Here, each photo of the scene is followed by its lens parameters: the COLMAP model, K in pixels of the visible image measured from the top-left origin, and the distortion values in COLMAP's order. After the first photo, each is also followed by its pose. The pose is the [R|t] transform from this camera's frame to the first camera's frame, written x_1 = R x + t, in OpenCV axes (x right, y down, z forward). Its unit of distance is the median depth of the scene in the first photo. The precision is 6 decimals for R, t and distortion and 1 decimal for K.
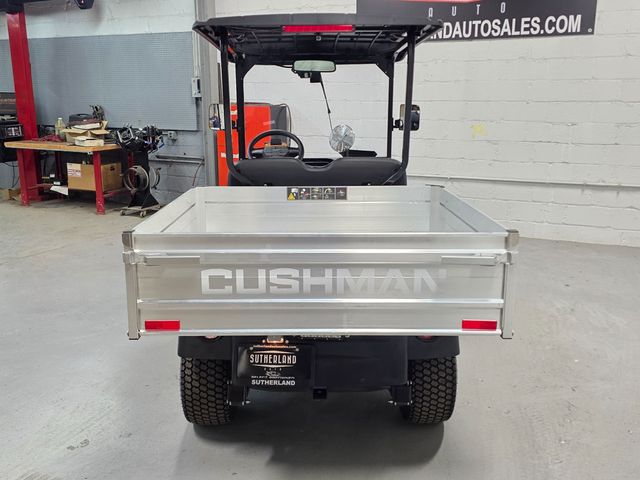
lens RADIAL K [[629.4, 0, 322.2], [0, 629.4, 239.4], [0, 0, 1]] dist [0.060758, 0.000000]
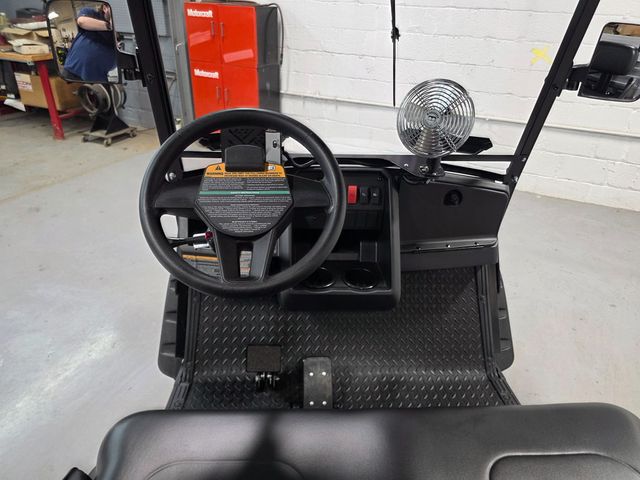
lens RADIAL K [[441.8, 0, 319.6], [0, 441.8, 242.0], [0, 0, 1]] dist [0.023785, -0.016005]
pose [[0.998996, 0.019875, 0.040146, -0.025676], [-0.030133, 0.961280, 0.273922, -0.103424], [-0.033148, -0.274857, 0.960914, 0.479098]]
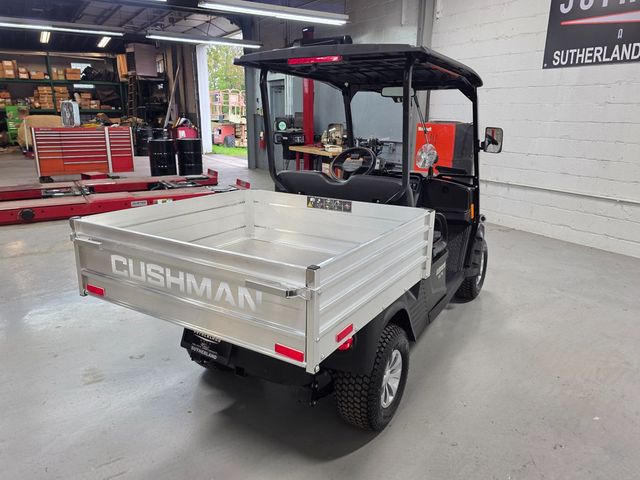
lens RADIAL K [[467.6, 0, 313.6], [0, 467.6, 243.3], [0, 0, 1]] dist [0.031444, -0.028315]
pose [[0.842069, 0.152169, -0.517459, 0.204298], [-0.127772, 0.988348, 0.082717, -0.033501], [0.524017, -0.003537, 0.851700, 0.121501]]
